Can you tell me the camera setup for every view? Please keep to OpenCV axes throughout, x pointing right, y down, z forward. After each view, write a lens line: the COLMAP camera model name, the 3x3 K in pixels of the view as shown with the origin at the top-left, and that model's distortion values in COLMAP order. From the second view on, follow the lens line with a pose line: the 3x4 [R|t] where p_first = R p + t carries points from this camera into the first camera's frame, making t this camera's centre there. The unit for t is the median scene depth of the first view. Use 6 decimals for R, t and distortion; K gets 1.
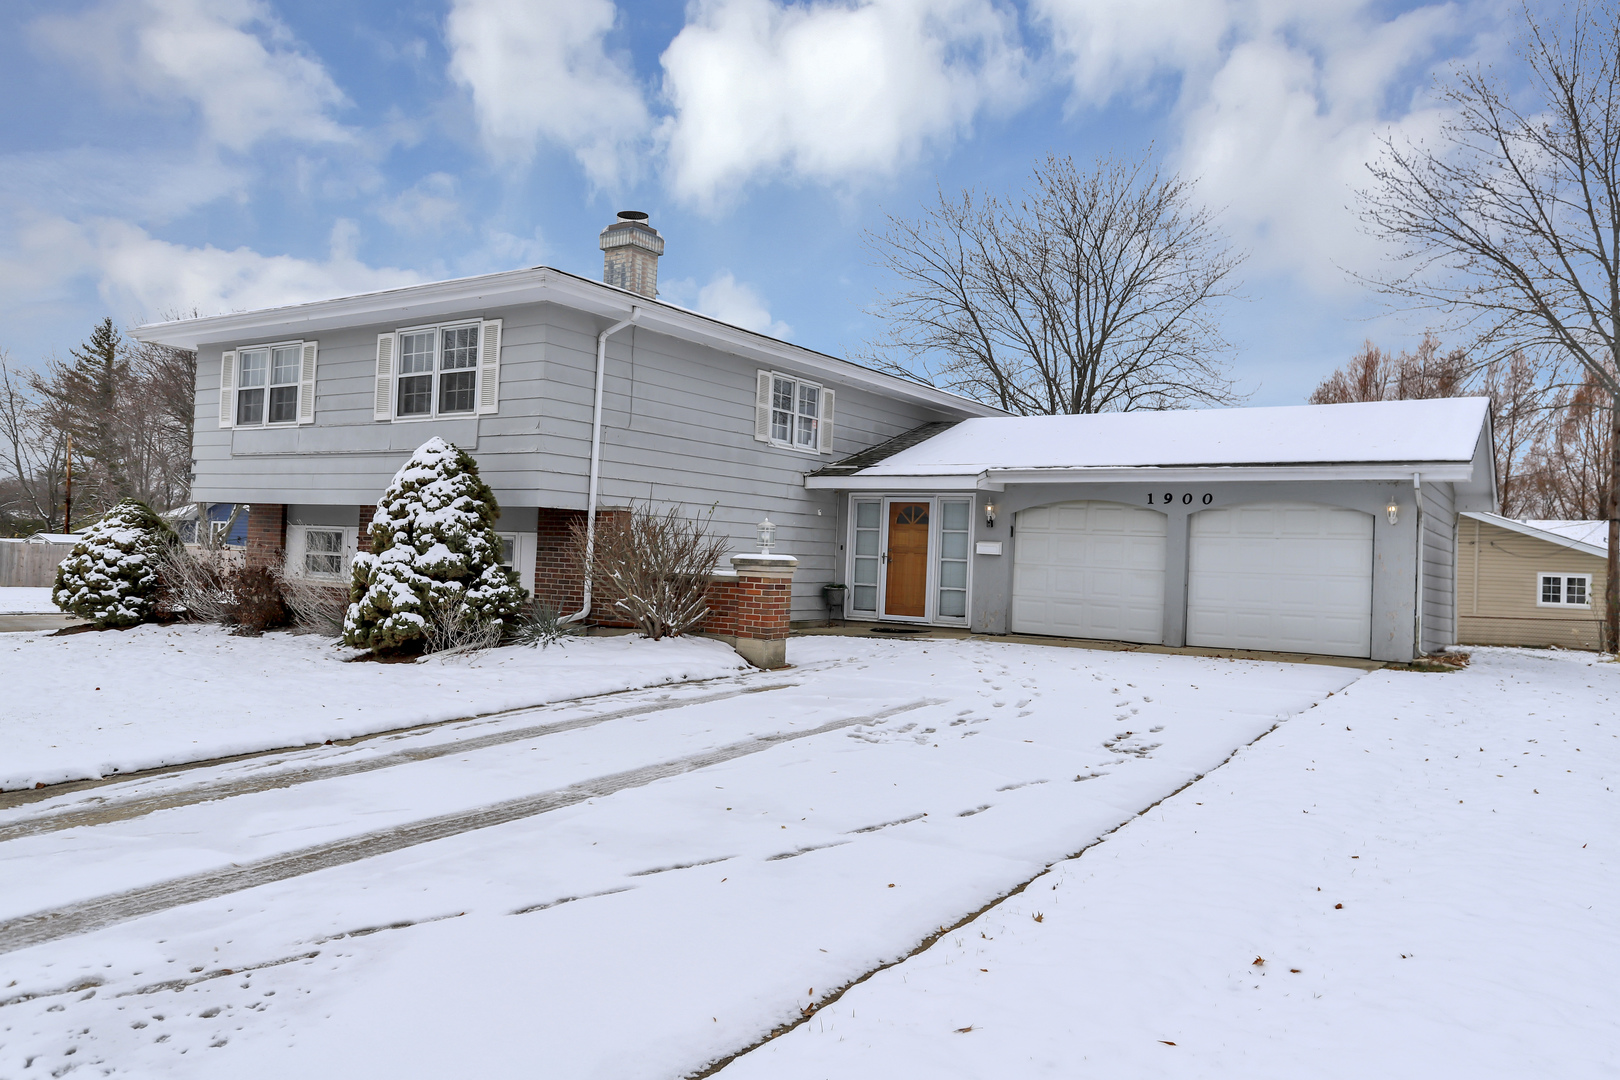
lens RADIAL K [[1103.6, 0, 810.0], [0, 1103.6, 540.0], [0, 0, 1]] dist [-0.002118, -0.000075]
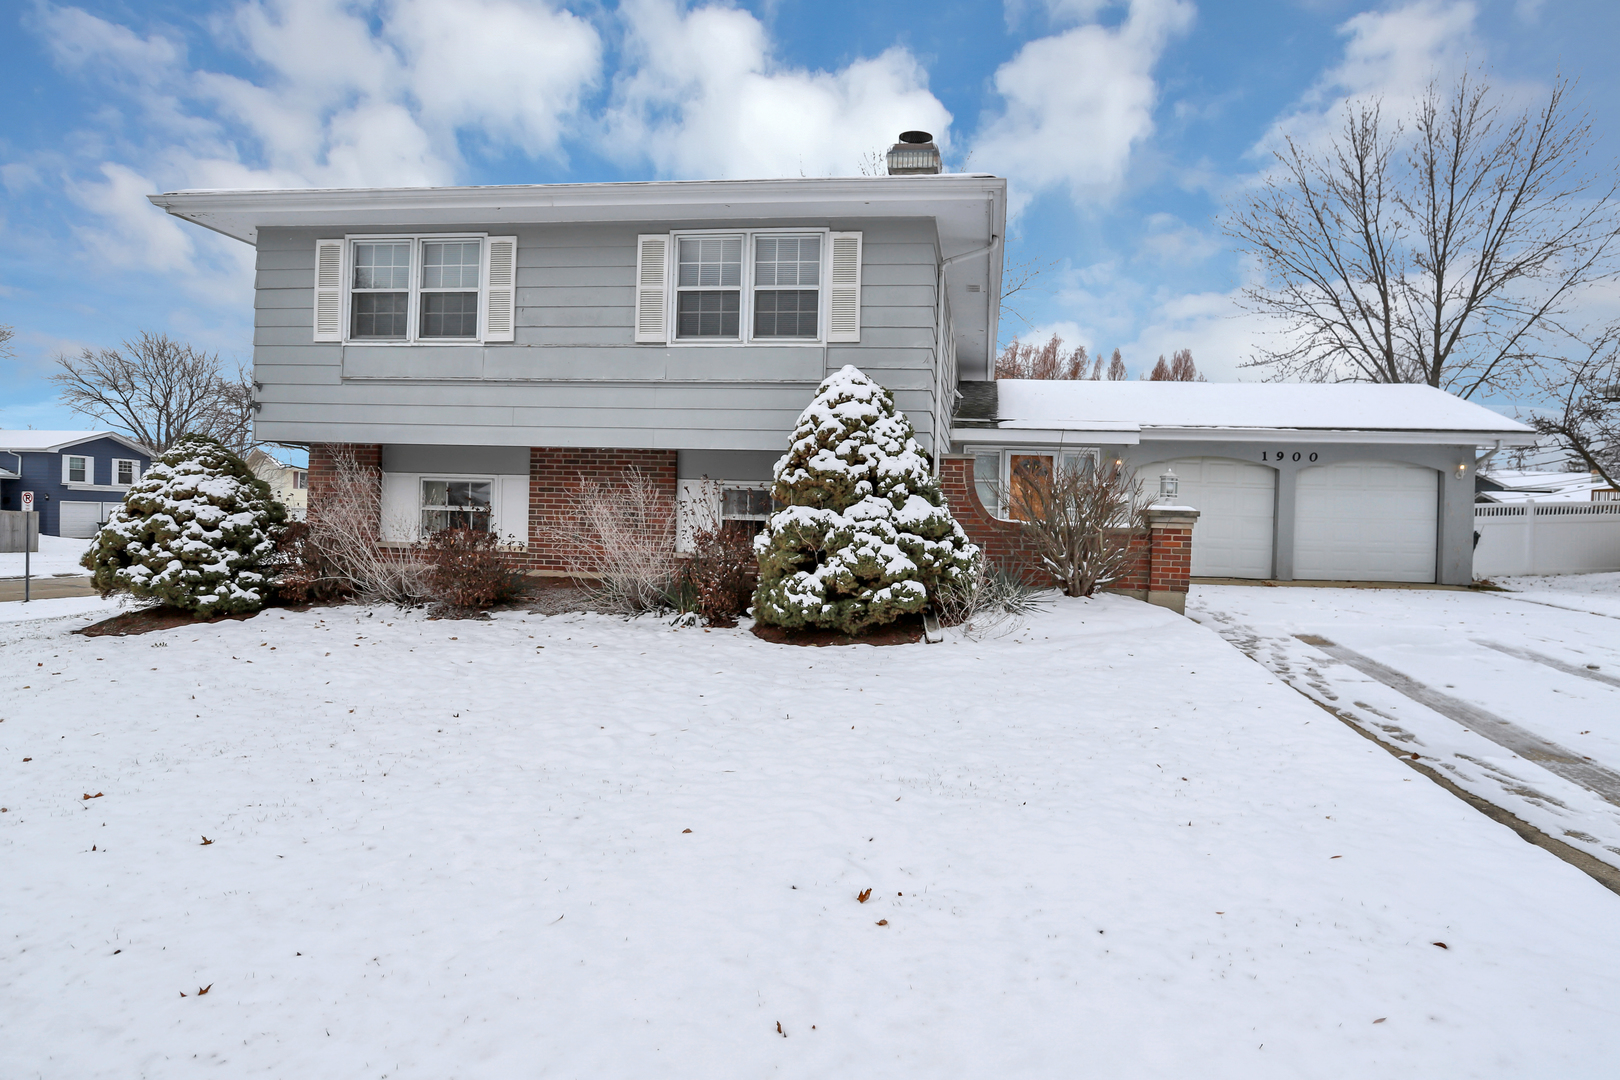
lens RADIAL K [[945.5, 0, 811.3], [0, 945.5, 525.3], [0, 0, 1]] dist [-0.059264, 0.000313]
pose [[0.899127, -0.016874, 0.437362, -0.578025], [0.000757, 0.999315, 0.036998, -0.000472], [-0.437686, -0.032934, 0.898524, 0.323464]]
